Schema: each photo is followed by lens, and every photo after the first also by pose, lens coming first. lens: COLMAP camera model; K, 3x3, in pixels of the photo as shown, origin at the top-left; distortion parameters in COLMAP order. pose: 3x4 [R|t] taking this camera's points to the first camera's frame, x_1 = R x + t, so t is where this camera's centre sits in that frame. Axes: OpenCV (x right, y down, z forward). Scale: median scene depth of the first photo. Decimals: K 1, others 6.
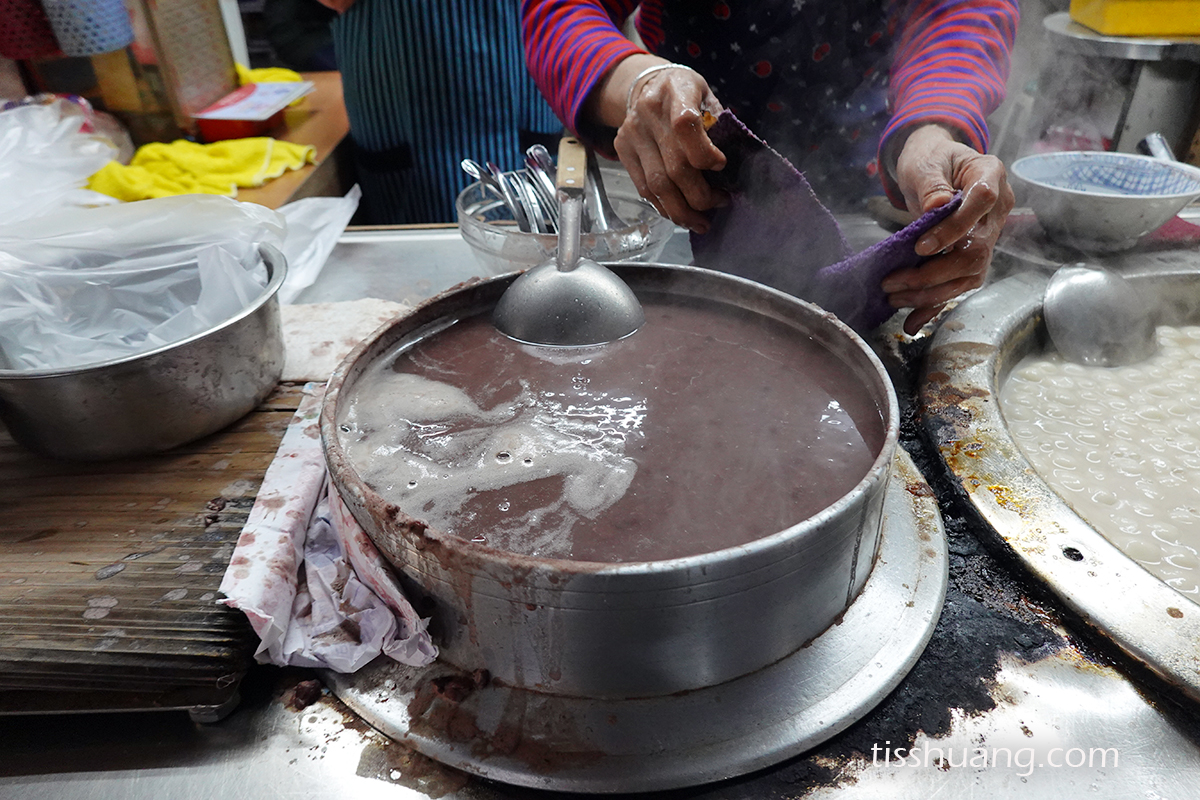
lens RADIAL K [[806.2, 0, 596.1], [0, 806.2, 397.7], [0, 0, 1]] dist [0.000117, -0.001224]
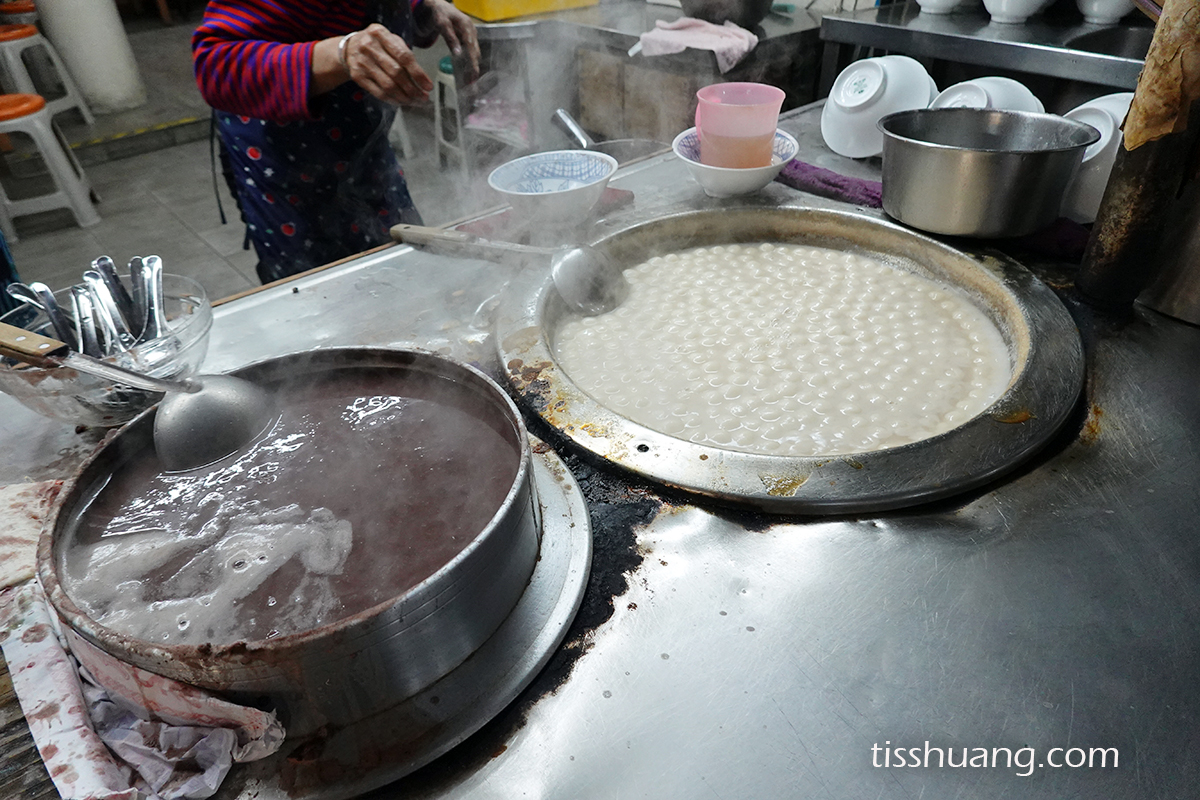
lens RADIAL K [[806.2, 0, 596.1], [0, 806.2, 397.7], [0, 0, 1]] dist [0.000117, -0.001224]
pose [[0.784729, -0.371625, 0.496080, -0.215520], [0.361634, 0.924499, 0.120509, -0.117896], [-0.503410, 0.084833, 0.859873, -0.299567]]
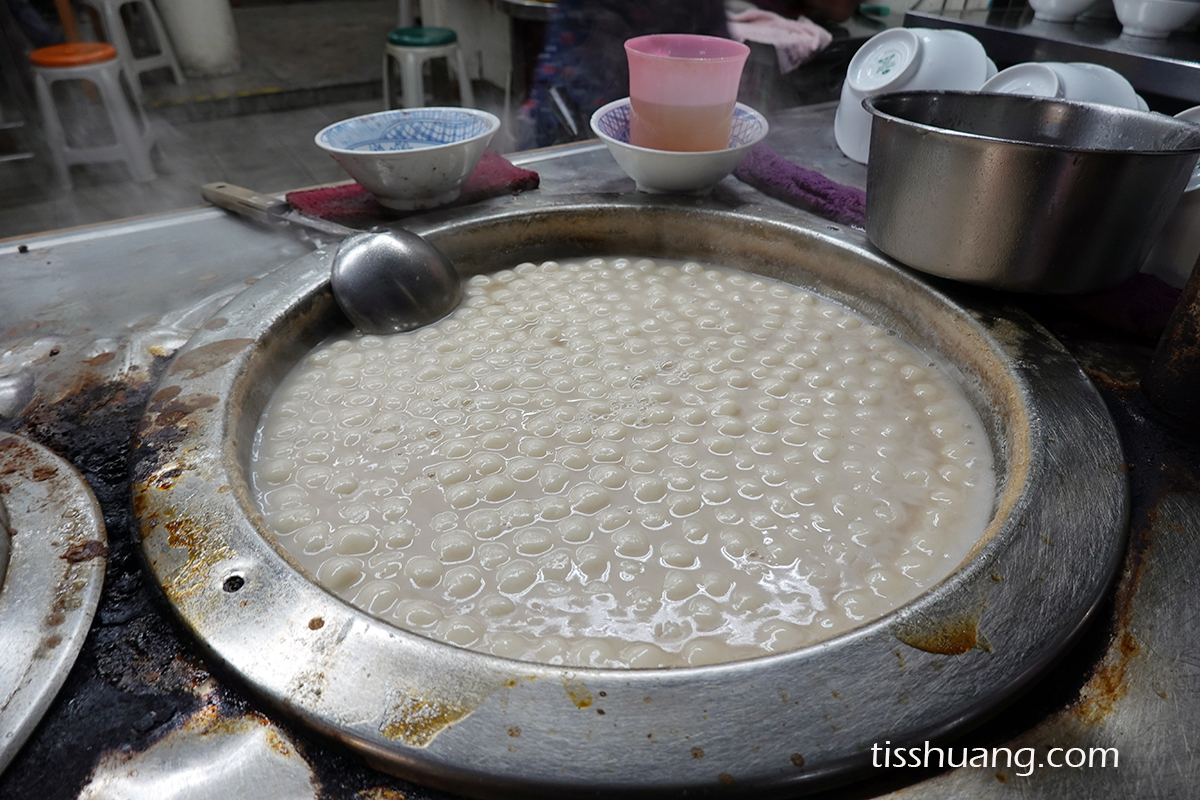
lens RADIAL K [[801.7, 0, 600.0], [0, 801.7, 400.0], [0, 0, 1]] dist [0.001420, 0.003219]
pose [[0.876740, -0.250398, 0.410643, 0.654383], [0.242670, 0.967447, 0.071812, 0.042150], [-0.415257, 0.036690, 0.908964, 0.073740]]
